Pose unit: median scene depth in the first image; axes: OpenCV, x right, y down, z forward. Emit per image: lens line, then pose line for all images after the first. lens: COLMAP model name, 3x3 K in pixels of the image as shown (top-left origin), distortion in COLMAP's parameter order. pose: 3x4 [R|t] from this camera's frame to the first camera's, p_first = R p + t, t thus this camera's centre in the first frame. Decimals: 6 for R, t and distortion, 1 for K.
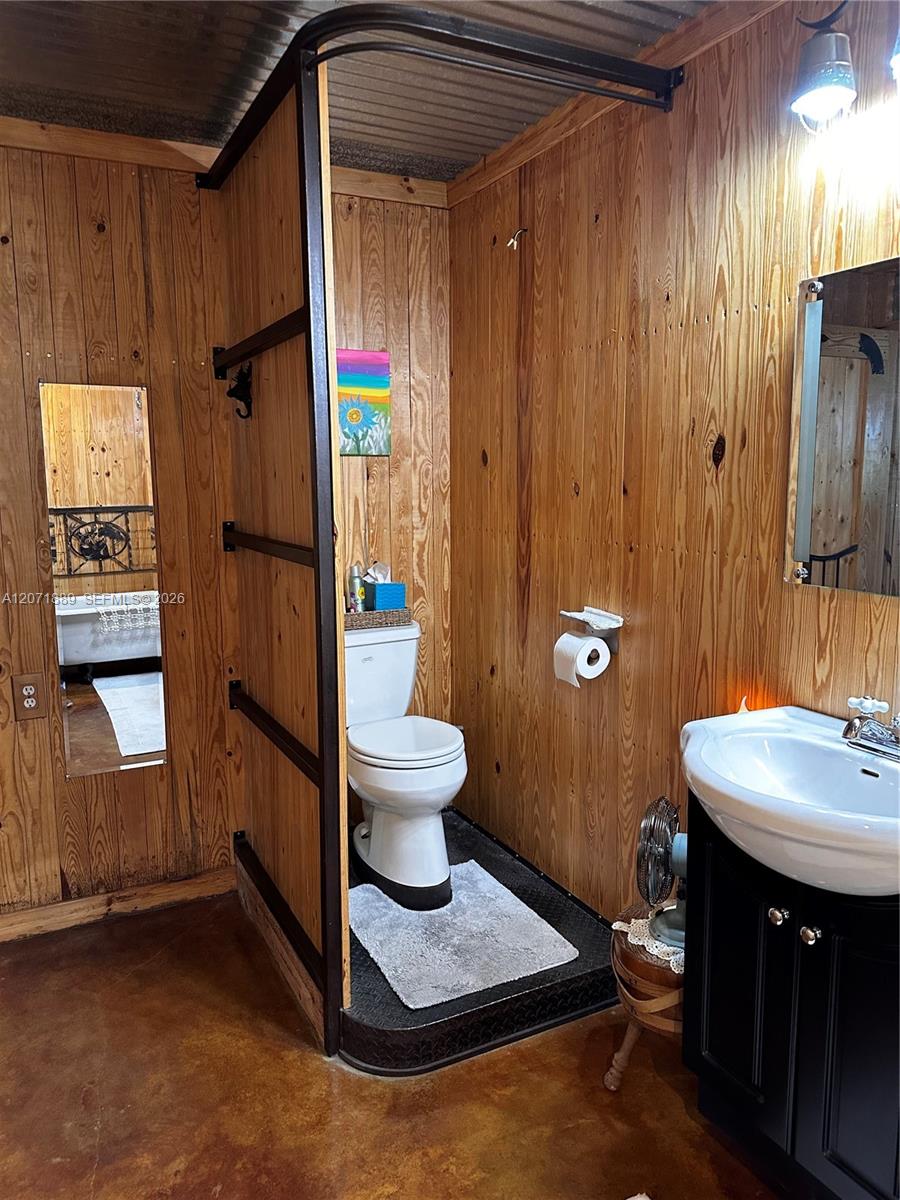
lens RADIAL K [[848.4, 0, 450.0], [0, 848.4, 596.4], [0, 0, 1]] dist [0.050430, -0.071120]
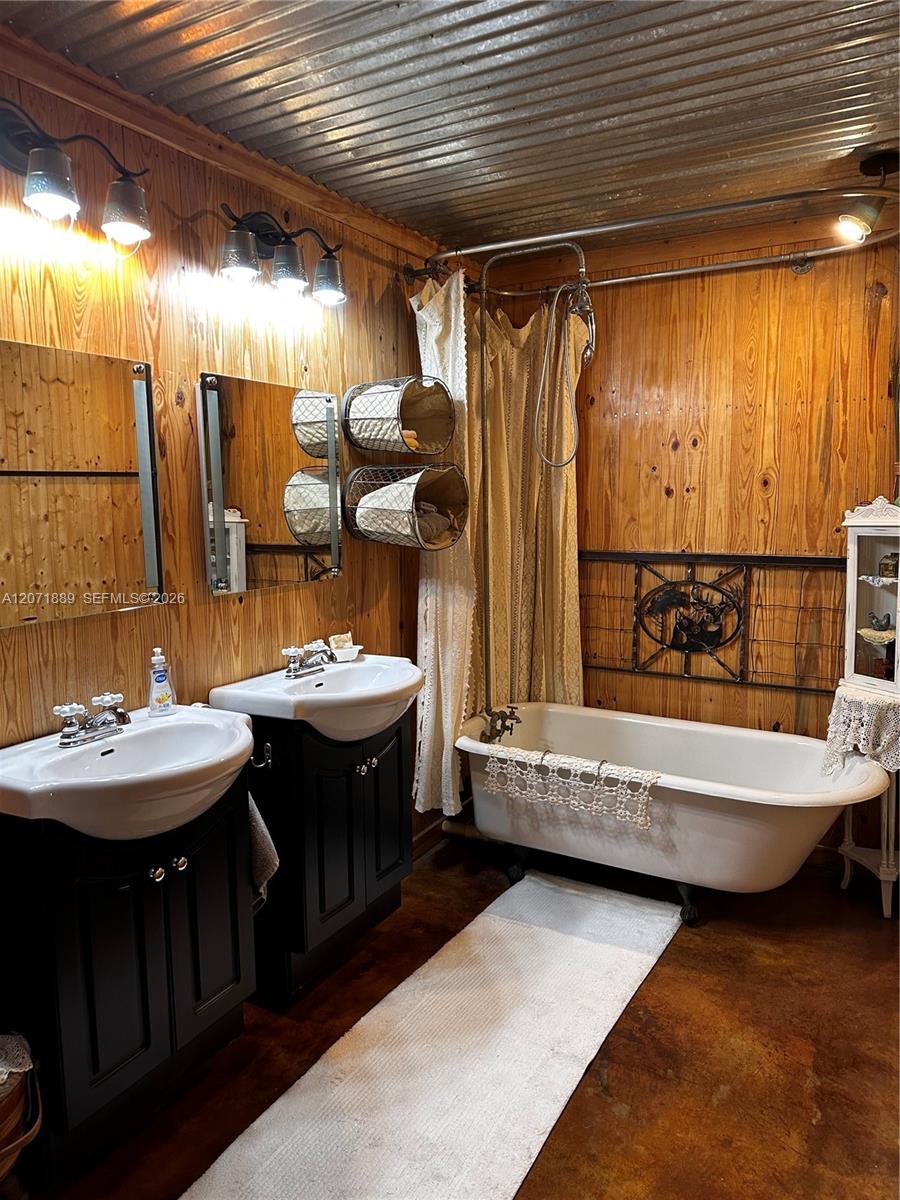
lens RADIAL K [[848.4, 0, 450.0], [0, 848.4, 599.5], [0, 0, 1]] dist [0.050430, -0.071120]
pose [[-0.547523, -0.090926, 0.831836, -0.756456], [0.133089, 0.971963, 0.193843, -0.178311], [-0.826139, 0.216842, -0.520071, 1.088025]]
